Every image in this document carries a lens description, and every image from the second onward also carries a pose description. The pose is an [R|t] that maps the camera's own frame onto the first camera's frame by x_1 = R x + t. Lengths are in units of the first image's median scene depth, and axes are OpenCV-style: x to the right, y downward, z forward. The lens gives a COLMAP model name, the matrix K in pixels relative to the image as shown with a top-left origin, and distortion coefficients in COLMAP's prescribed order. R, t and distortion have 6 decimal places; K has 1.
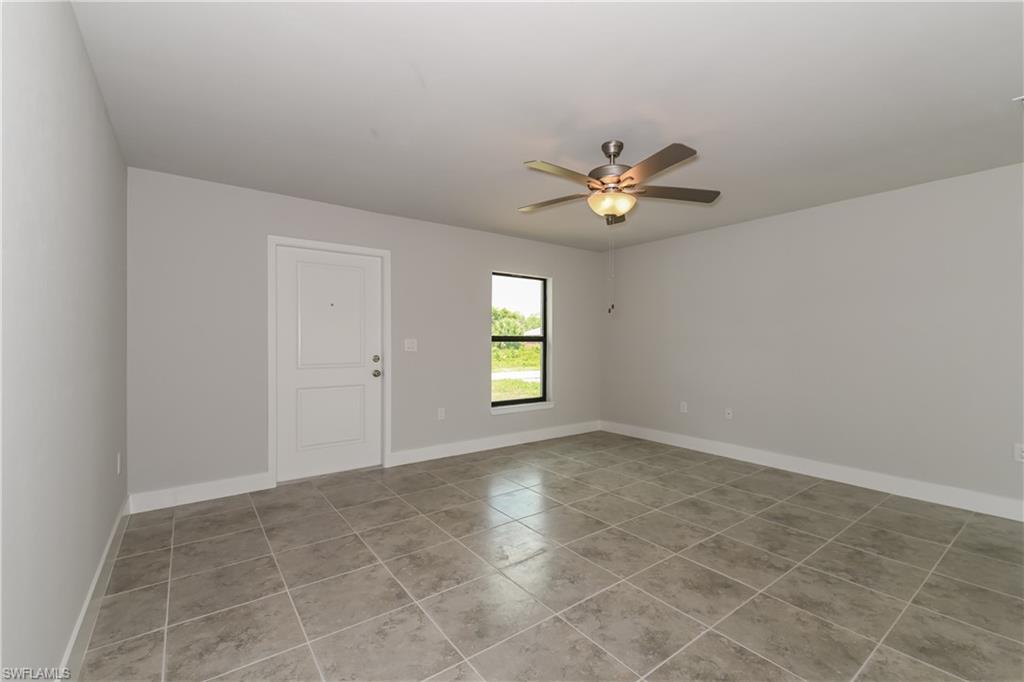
lens RADIAL K [[434.8, 0, 511.4], [0, 434.8, 340.9], [0, 0, 1]] dist [0.007261, -0.005155]
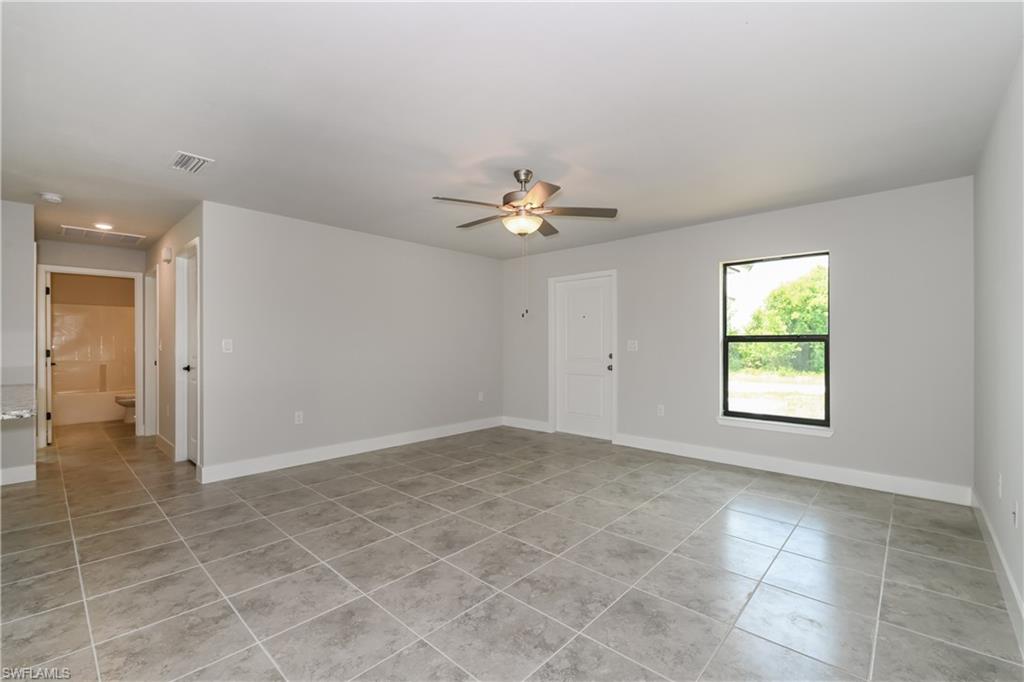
lens RADIAL K [[434.8, 0, 521.3], [0, 434.8, 338.2], [0, 0, 1]] dist [0.007261, -0.005155]
pose [[0.198125, -0.013416, -0.980085, 1.338823], [0.002481, 0.999910, -0.013185, 0.007007], [0.980174, 0.000181, 0.198141, 0.750413]]
